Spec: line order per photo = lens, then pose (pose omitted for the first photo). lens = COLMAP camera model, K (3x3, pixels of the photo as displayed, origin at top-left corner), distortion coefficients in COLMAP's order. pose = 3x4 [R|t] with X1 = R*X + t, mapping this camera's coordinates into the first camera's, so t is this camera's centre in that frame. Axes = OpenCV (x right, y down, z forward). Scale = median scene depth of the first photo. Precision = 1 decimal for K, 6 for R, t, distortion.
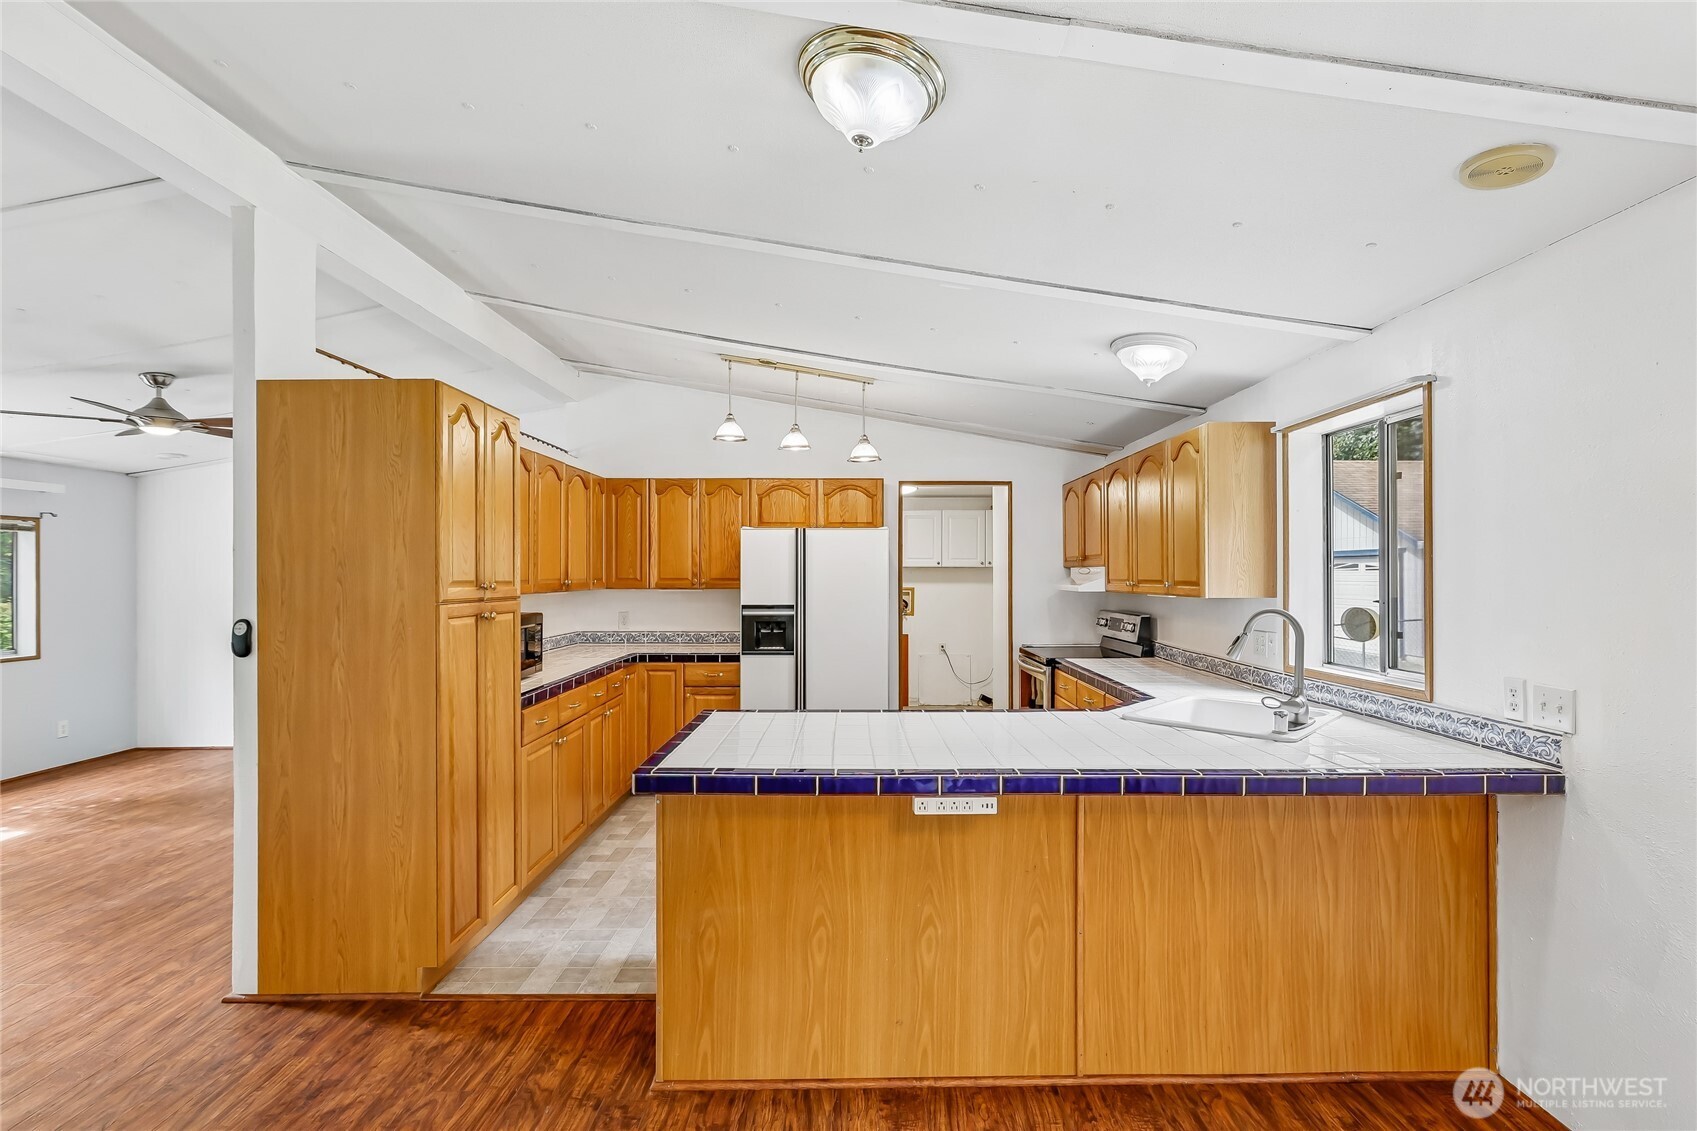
lens RADIAL K [[748.9, 0, 859.0], [0, 748.9, 571.7], [0, 0, 1]] dist [0.000634, -0.000181]
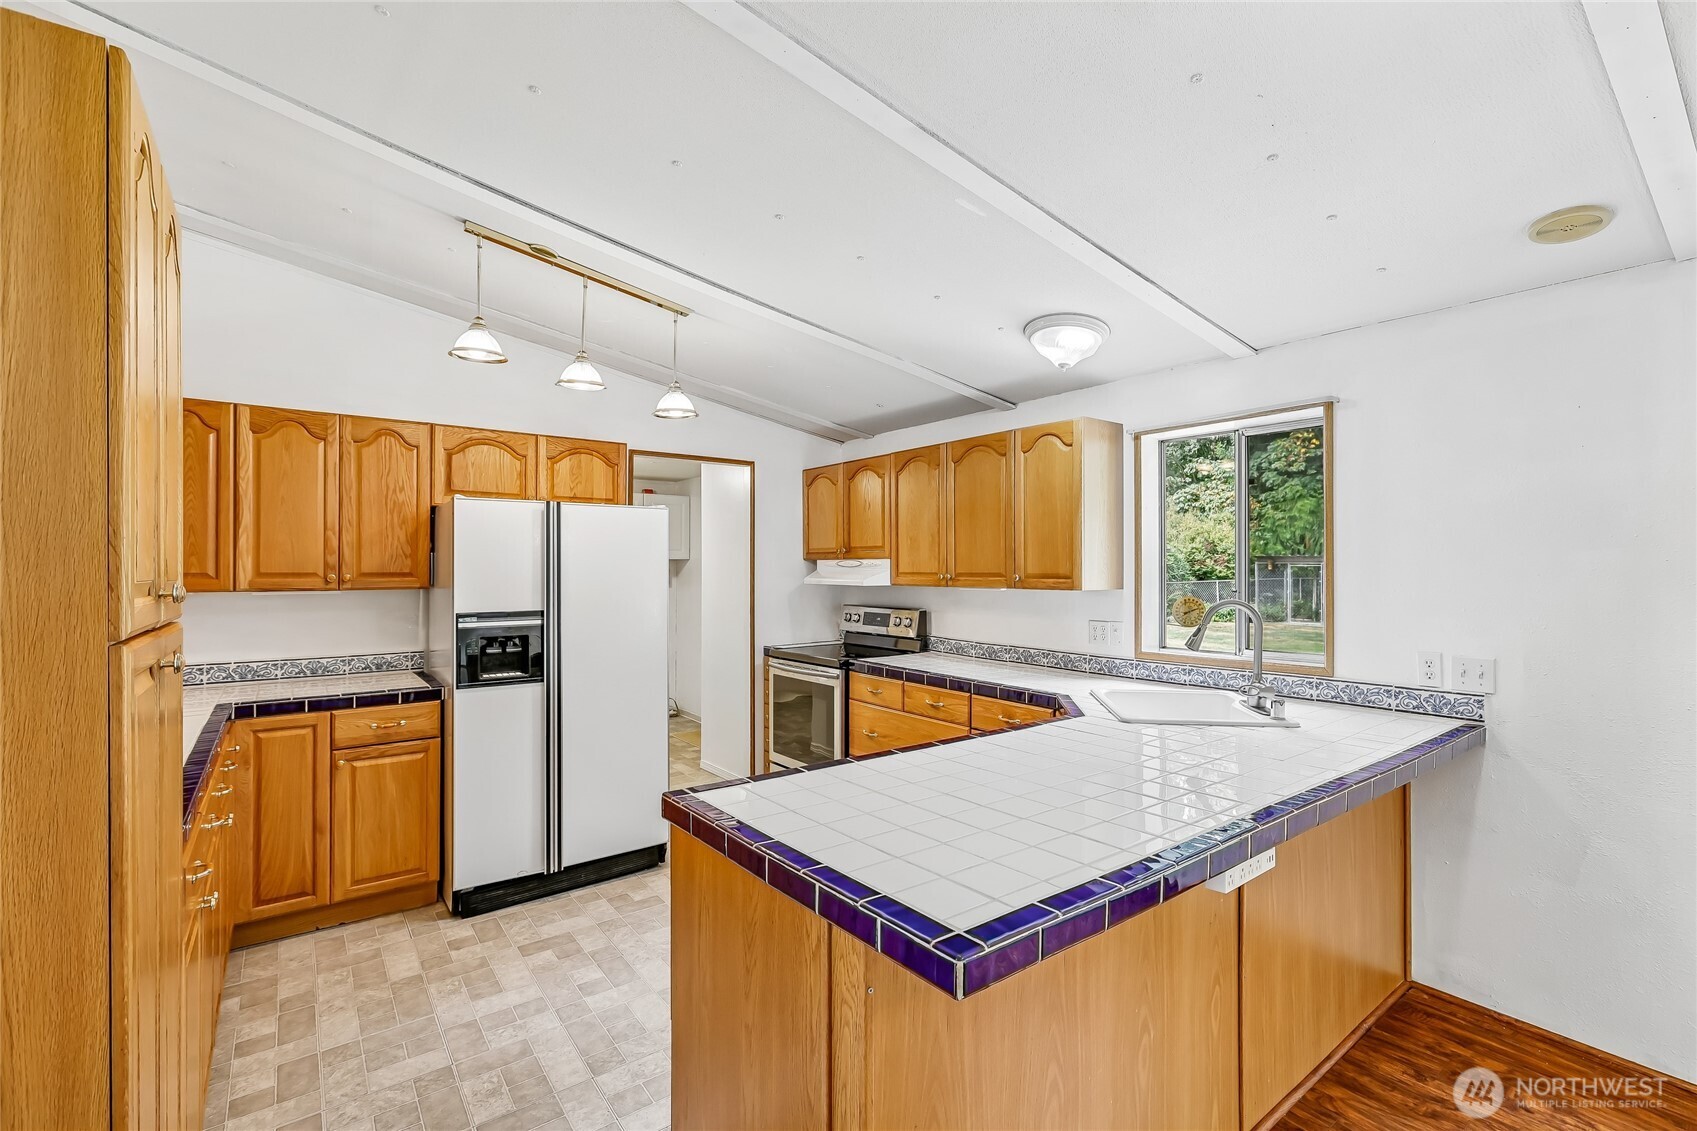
lens RADIAL K [[753.1, 0, 860.0], [0, 753.1, 560.7], [0, 0, 1]] dist [0.004487, 0.000395]
pose [[0.799995, 0.005441, 0.599982, -0.299321], [-0.002085, 0.999978, -0.006288, 0.001536], [-0.600003, 0.003779, 0.799989, 0.283873]]
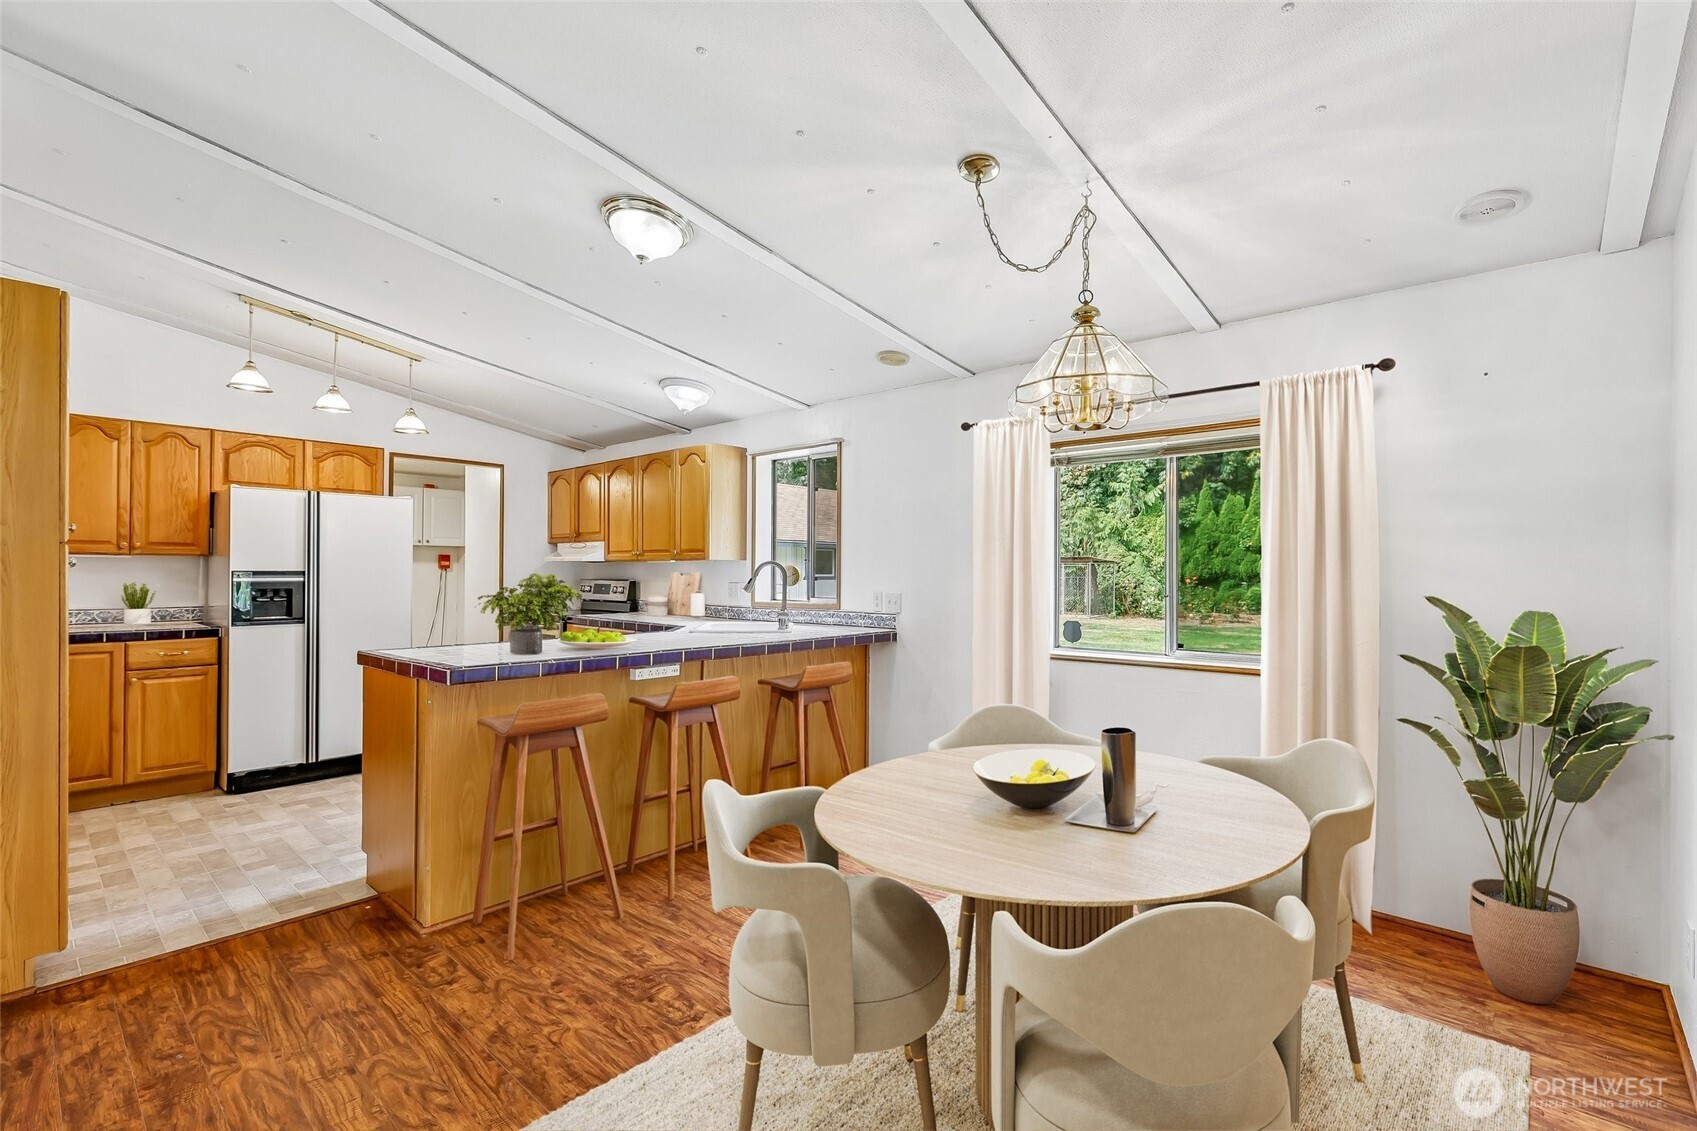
lens RADIAL K [[760.1, 0, 848.5], [0, 760.1, 565.5], [0, 0, 1]] dist [0.008930, 0.000811]
pose [[0.678969, 0.009079, 0.734111, -0.362786], [-0.007587, 0.999957, -0.005349, 0.040928], [-0.734128, -0.001938, 0.679008, -0.185838]]
